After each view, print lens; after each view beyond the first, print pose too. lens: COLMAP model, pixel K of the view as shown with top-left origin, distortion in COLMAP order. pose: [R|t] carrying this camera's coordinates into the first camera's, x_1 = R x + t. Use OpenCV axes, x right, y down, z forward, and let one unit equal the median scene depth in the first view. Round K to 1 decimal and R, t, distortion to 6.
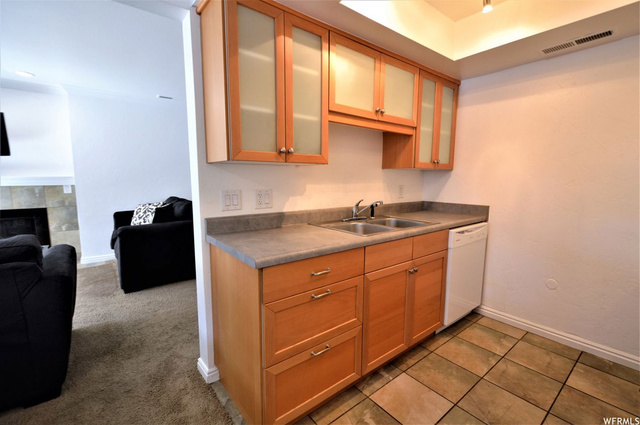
lens RADIAL K [[282.3, 0, 322.5], [0, 282.3, 211.8], [0, 0, 1]] dist [0.008918, -0.009437]
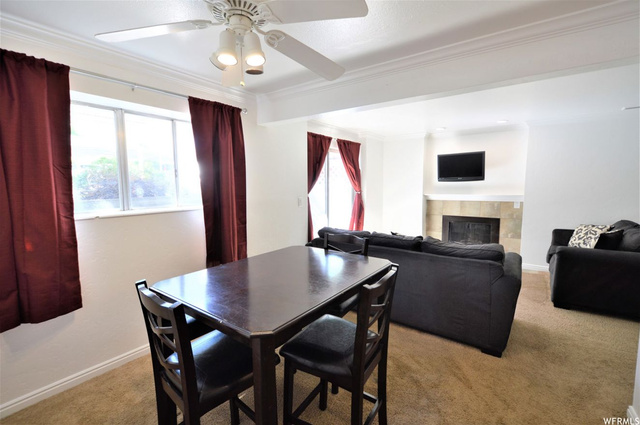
lens RADIAL K [[282.3, 0, 322.5], [0, 282.3, 211.8], [0, 0, 1]] dist [0.008918, -0.009437]
pose [[0.257264, 0.087317, -0.962388, 0.093264], [-0.109989, 0.992083, 0.060609, -0.043932], [0.960061, 0.090260, 0.264831, -0.187311]]
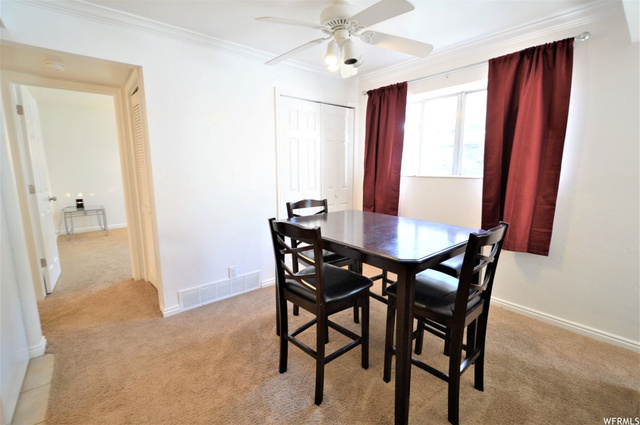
lens RADIAL K [[282.3, 0, 322.5], [0, 282.3, 211.8], [0, 0, 1]] dist [0.008918, -0.009437]
pose [[-0.999829, -0.002718, -0.018310, -0.452104], [-0.007724, 0.960188, 0.279246, -0.108940], [0.016822, 0.279340, -0.960045, 0.625458]]
